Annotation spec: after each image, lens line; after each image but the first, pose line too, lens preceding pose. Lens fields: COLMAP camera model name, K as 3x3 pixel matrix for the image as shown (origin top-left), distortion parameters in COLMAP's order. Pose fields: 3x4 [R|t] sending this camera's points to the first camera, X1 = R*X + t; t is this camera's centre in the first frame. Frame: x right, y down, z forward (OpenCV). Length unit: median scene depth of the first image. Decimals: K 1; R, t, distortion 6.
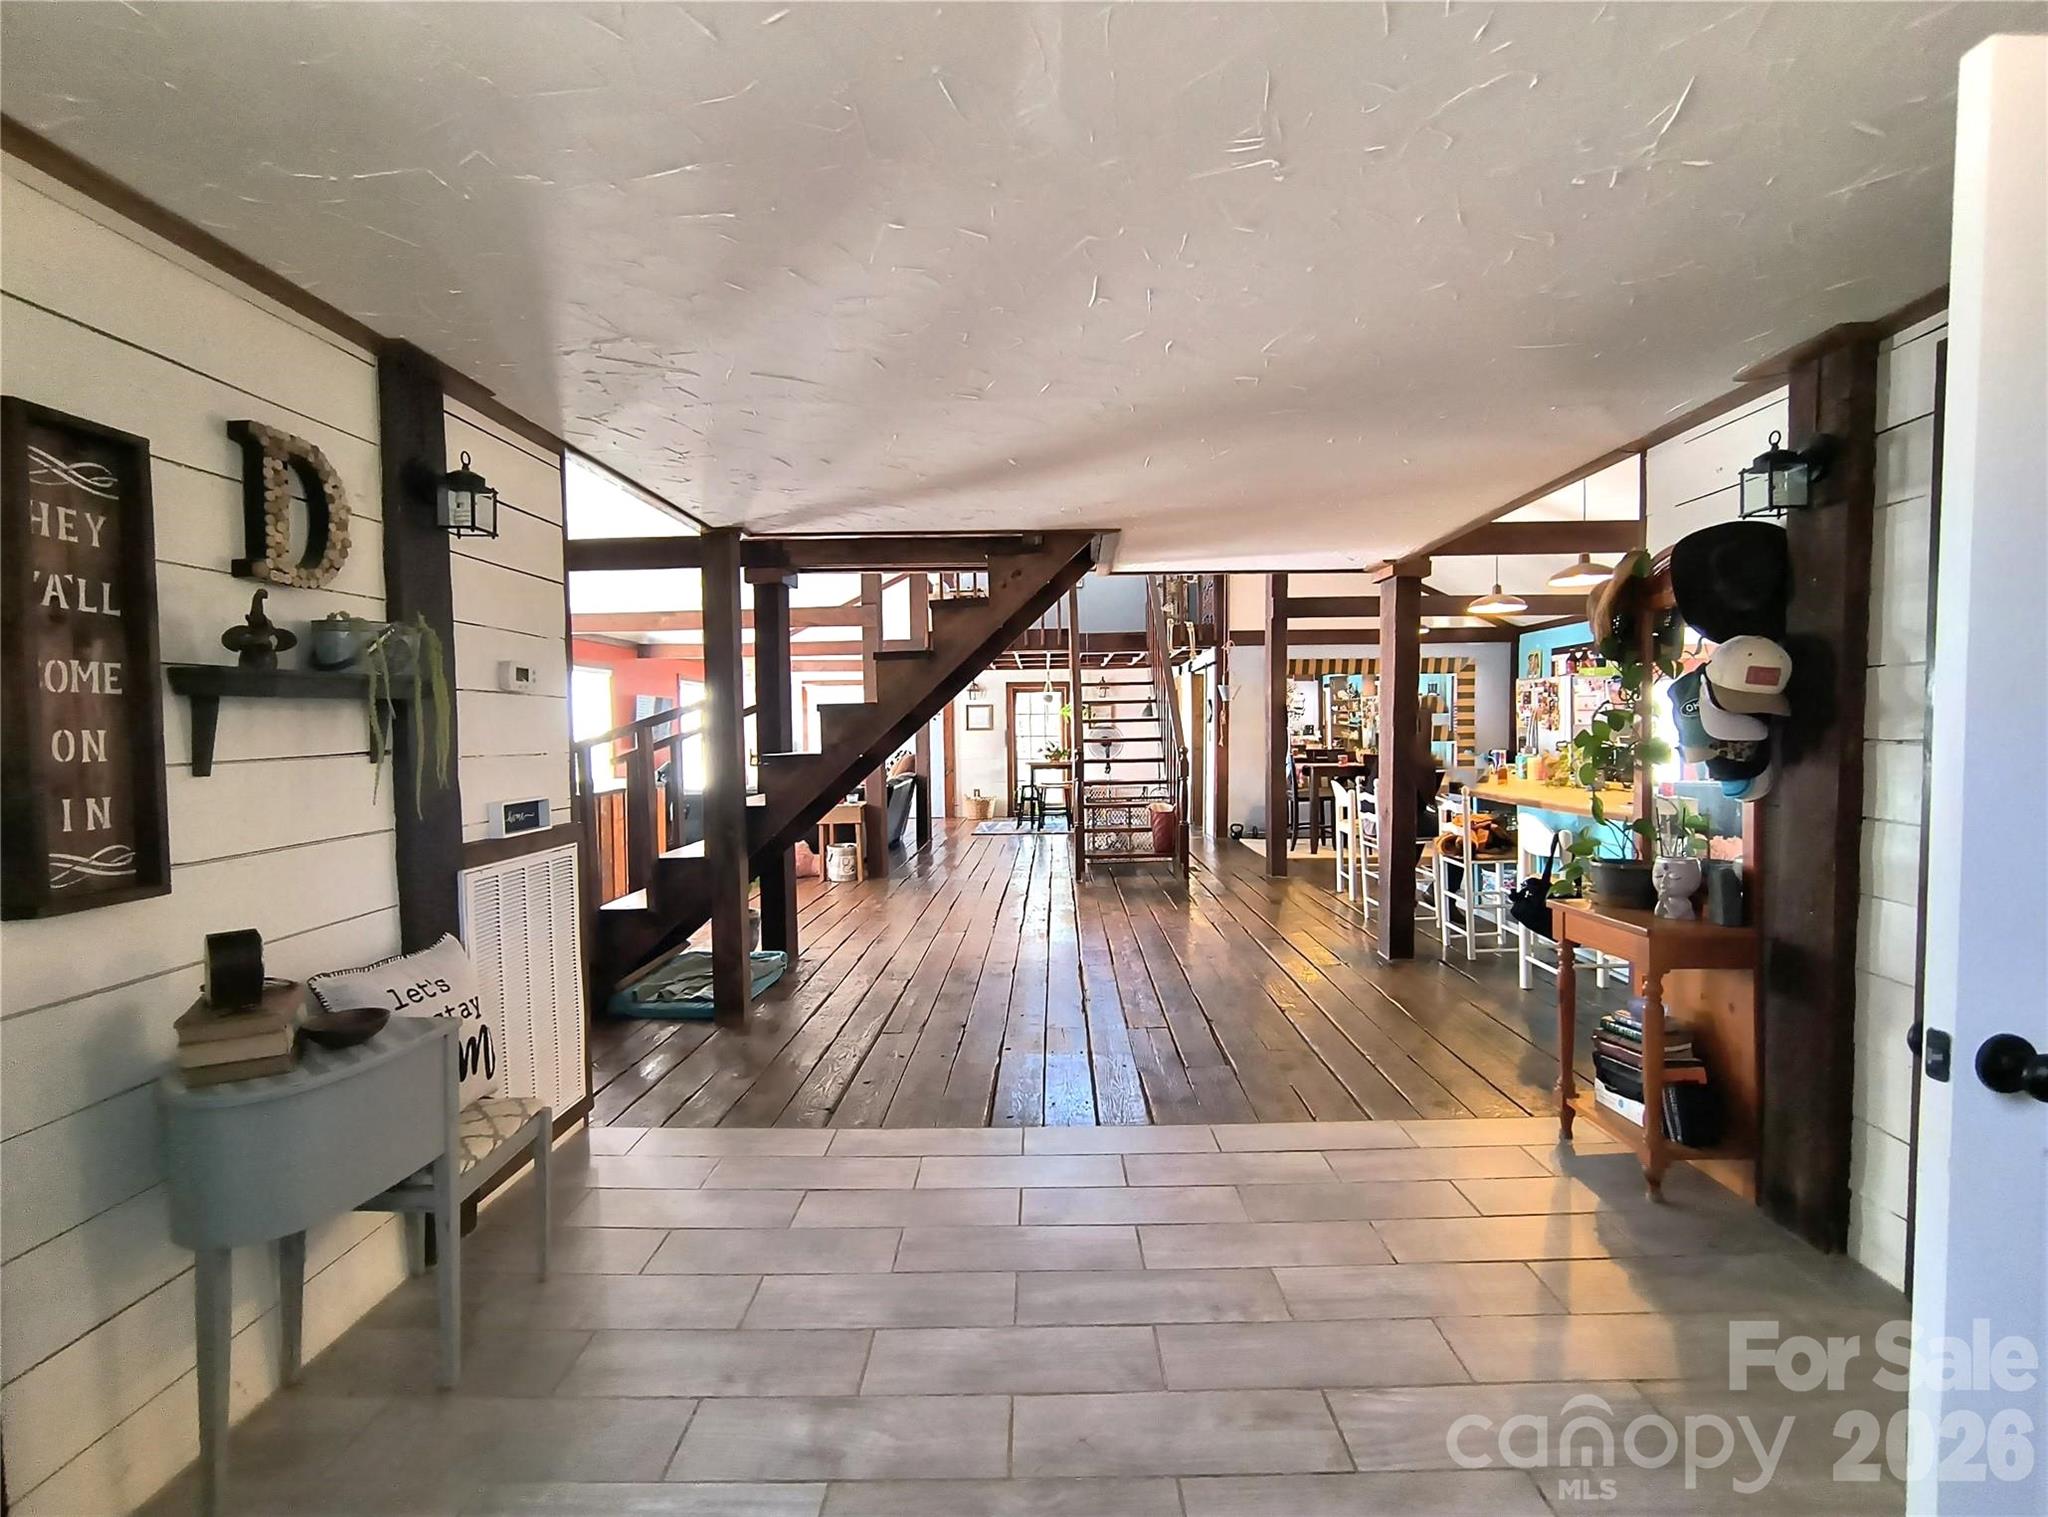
lens RADIAL K [[942.3, 0, 1045.3], [0, 942.3, 757.7], [0, 0, 1]] dist [0.002982, -0.000038]
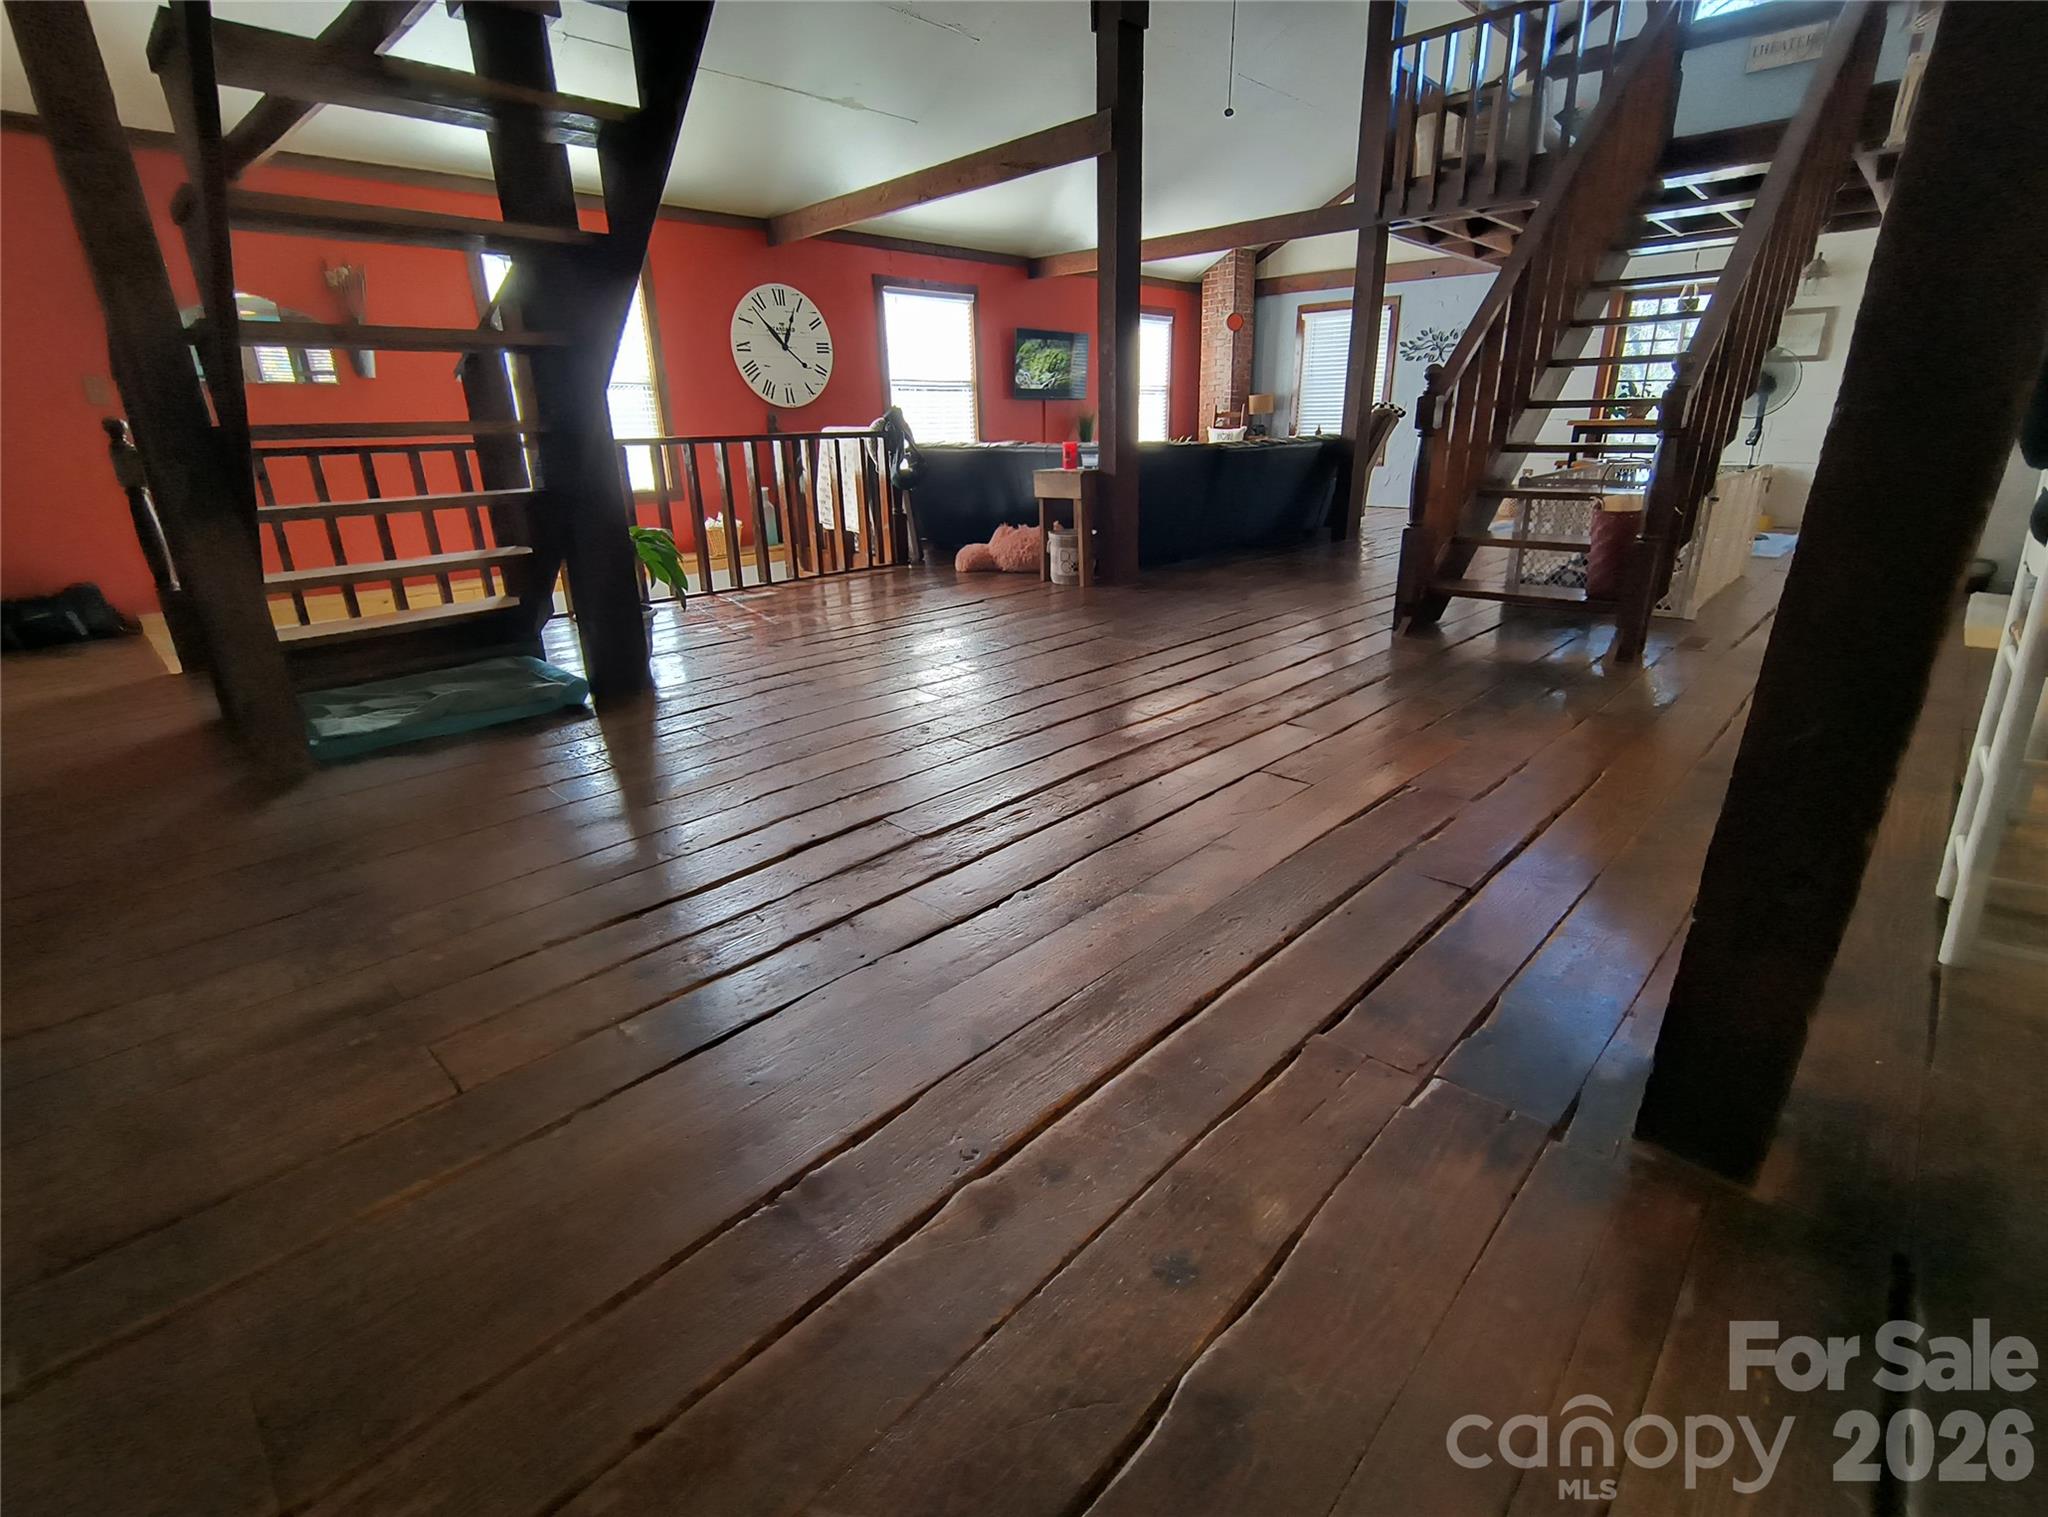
lens RADIAL K [[942.3, 0, 1035.4], [0, 942.3, 752.3], [0, 0, 1]] dist [0.002982, -0.000038]
pose [[0.727216, 0.230148, -0.646675, 0.998973], [-0.007503, 0.944723, 0.327784, 0.079860], [0.686368, -0.233518, 0.688744, 1.908773]]
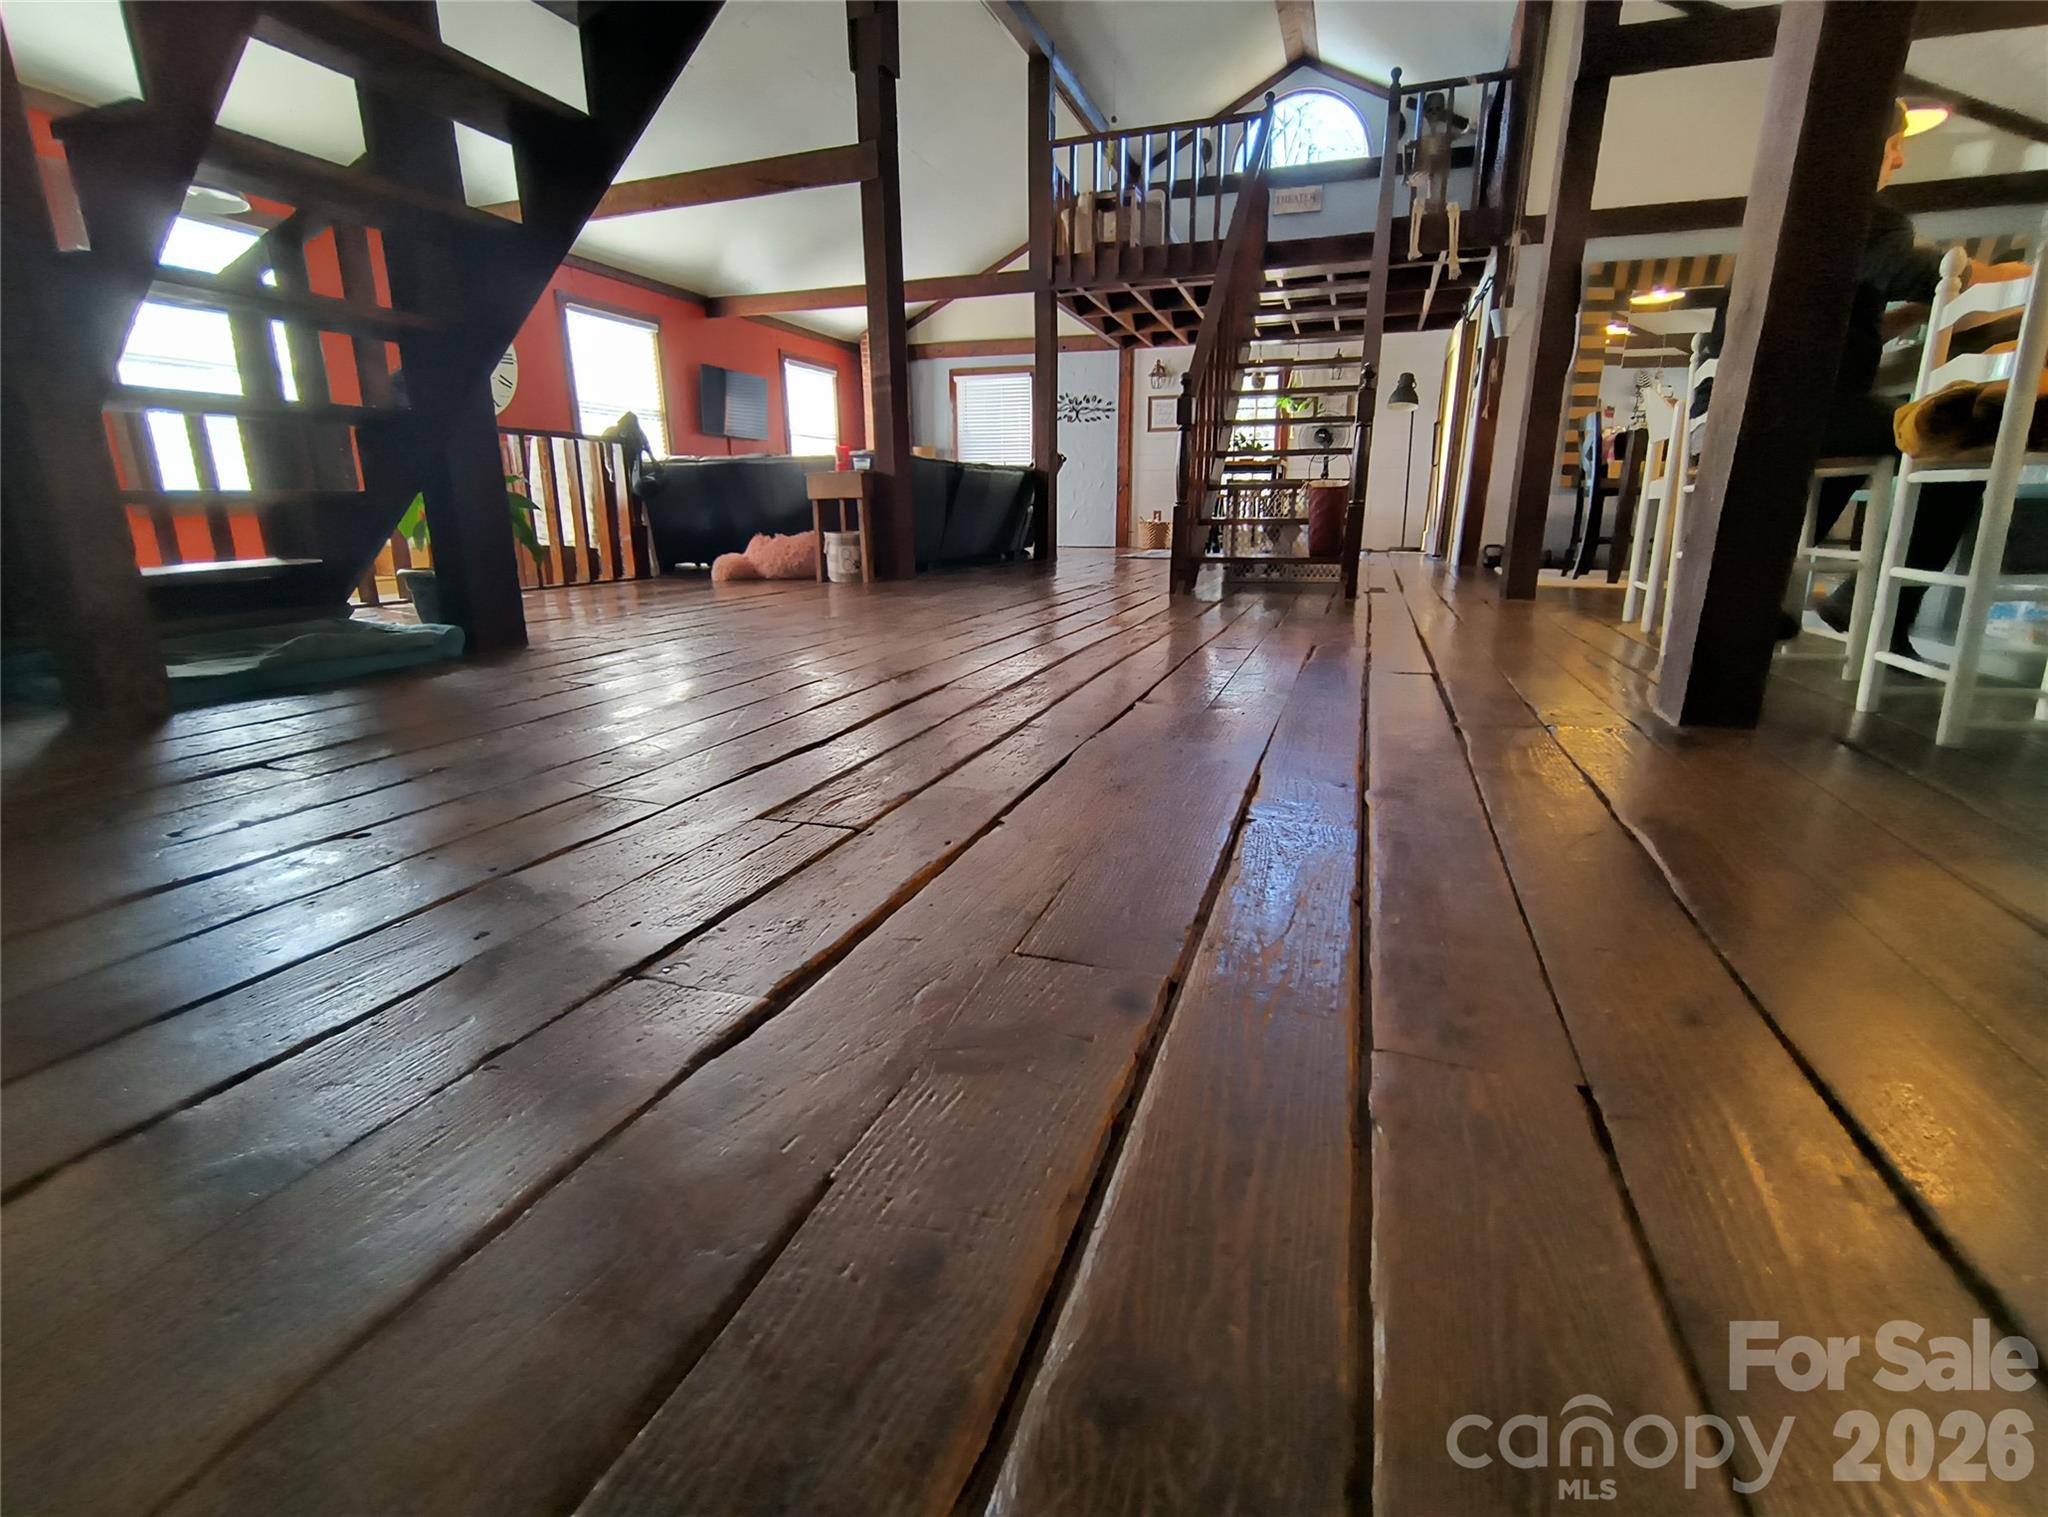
lens RADIAL K [[942.3, 0, 1026.9], [0, 942.3, 756.1], [0, 0, 1]] dist [0.002982, -0.000038]
pose [[0.948136, 0.089751, -0.304932, 0.587542], [-0.016215, 0.971717, 0.235589, 0.352220], [0.317452, -0.218426, 0.922775, 1.419465]]
